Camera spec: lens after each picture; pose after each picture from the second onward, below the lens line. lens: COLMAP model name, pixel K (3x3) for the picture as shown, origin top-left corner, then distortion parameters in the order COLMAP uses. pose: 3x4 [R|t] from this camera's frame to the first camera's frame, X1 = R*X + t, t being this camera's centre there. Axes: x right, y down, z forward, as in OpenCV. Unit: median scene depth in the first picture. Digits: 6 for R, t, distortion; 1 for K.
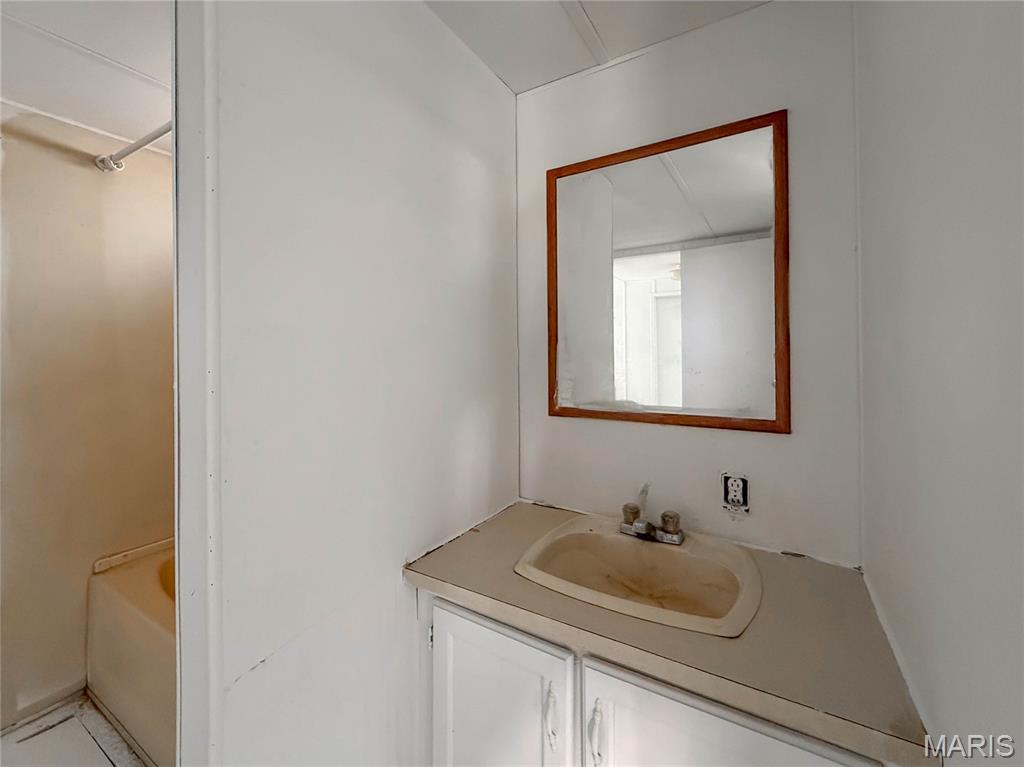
lens RADIAL K [[447.6, 0, 506.2], [0, 447.6, 351.0], [0, 0, 1]] dist [0.000267, 0.001401]
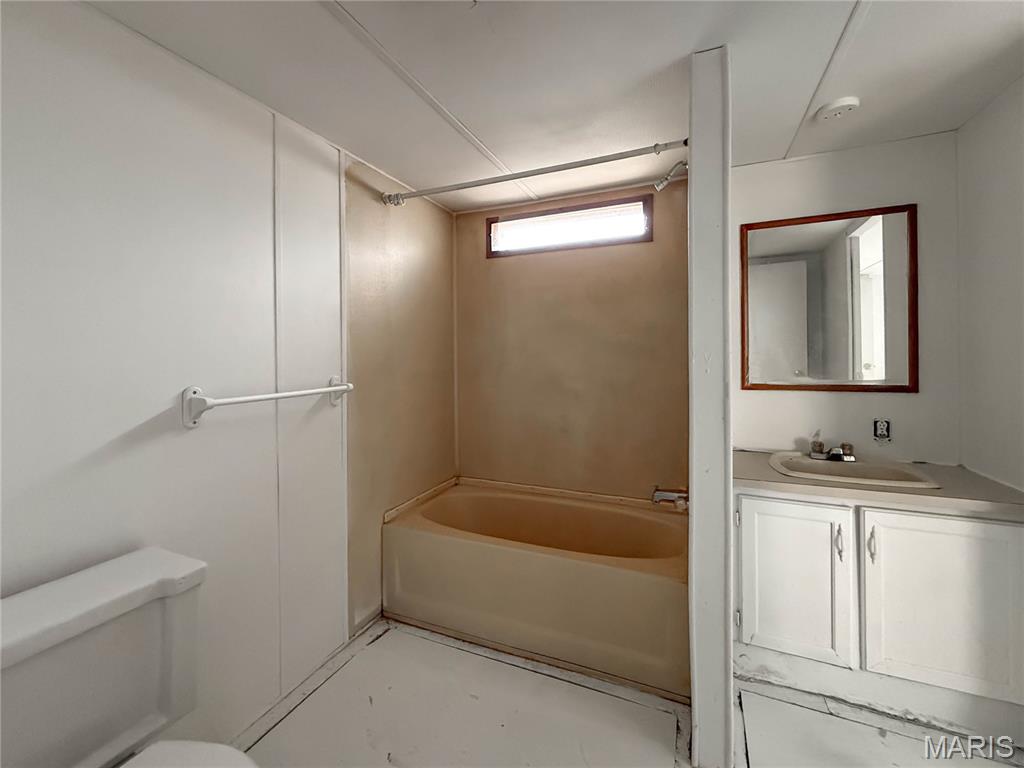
lens RADIAL K [[442.5, 0, 521.8], [0, 442.5, 355.8], [0, 0, 1]] dist [0.000545, 0.000195]
pose [[0.989295, -0.003951, 0.145877, -0.872945], [0.003313, 0.999984, 0.004618, 0.023511], [-0.145893, -0.004085, 0.989292, -0.358901]]
